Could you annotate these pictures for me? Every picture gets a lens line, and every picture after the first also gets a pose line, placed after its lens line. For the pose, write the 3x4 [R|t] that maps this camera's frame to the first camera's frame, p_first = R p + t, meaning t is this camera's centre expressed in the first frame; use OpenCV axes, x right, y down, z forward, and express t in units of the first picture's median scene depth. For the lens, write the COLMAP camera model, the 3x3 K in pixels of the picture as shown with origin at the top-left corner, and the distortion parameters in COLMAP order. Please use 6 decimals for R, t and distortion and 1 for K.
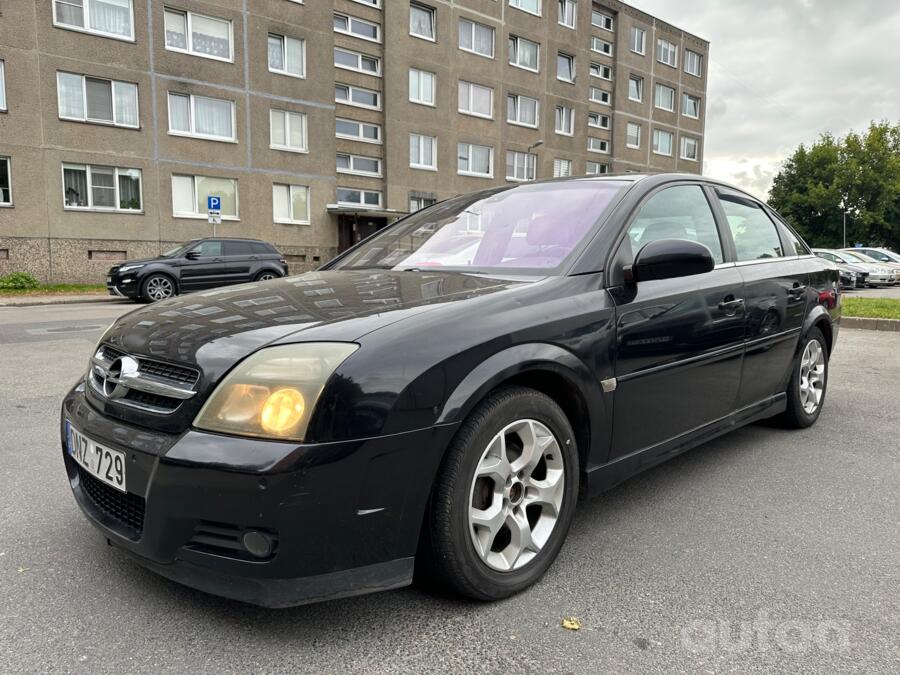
lens RADIAL K [[696.0, 0, 447.1], [0, 696.0, 322.5], [0, 0, 1]] dist [0.033659, -0.049261]
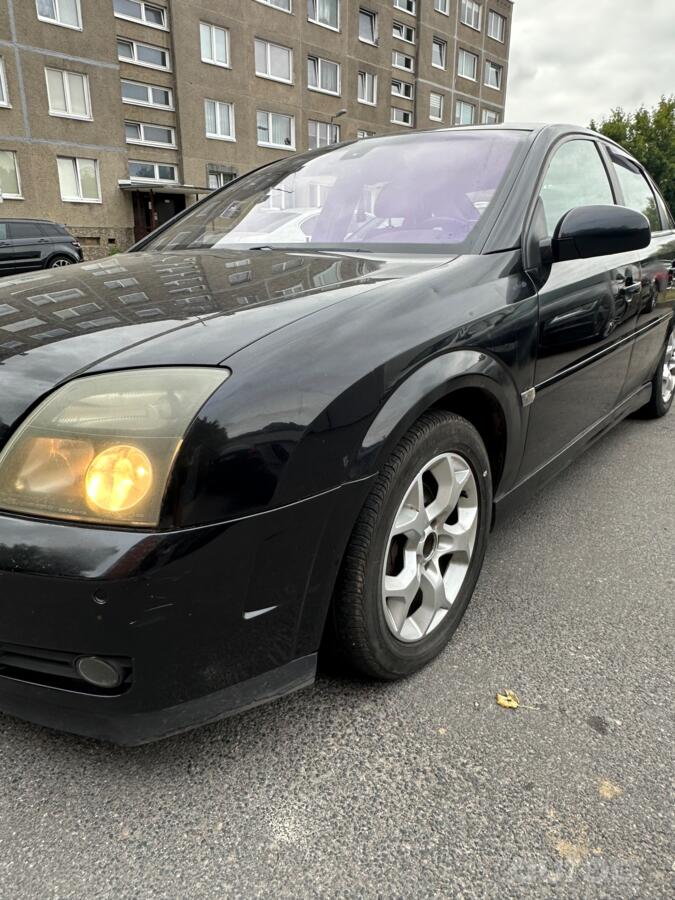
lens RADIAL K [[665.3, 0, 339.7], [0, 665.3, 451.3], [0, 0, 1]] dist [-0.021527, 0.010684]
pose [[0.991049, -0.048517, 0.124369, -0.056132], [0.020412, 0.975739, 0.217984, -0.014585], [-0.131928, -0.213494, 0.967995, 0.200416]]
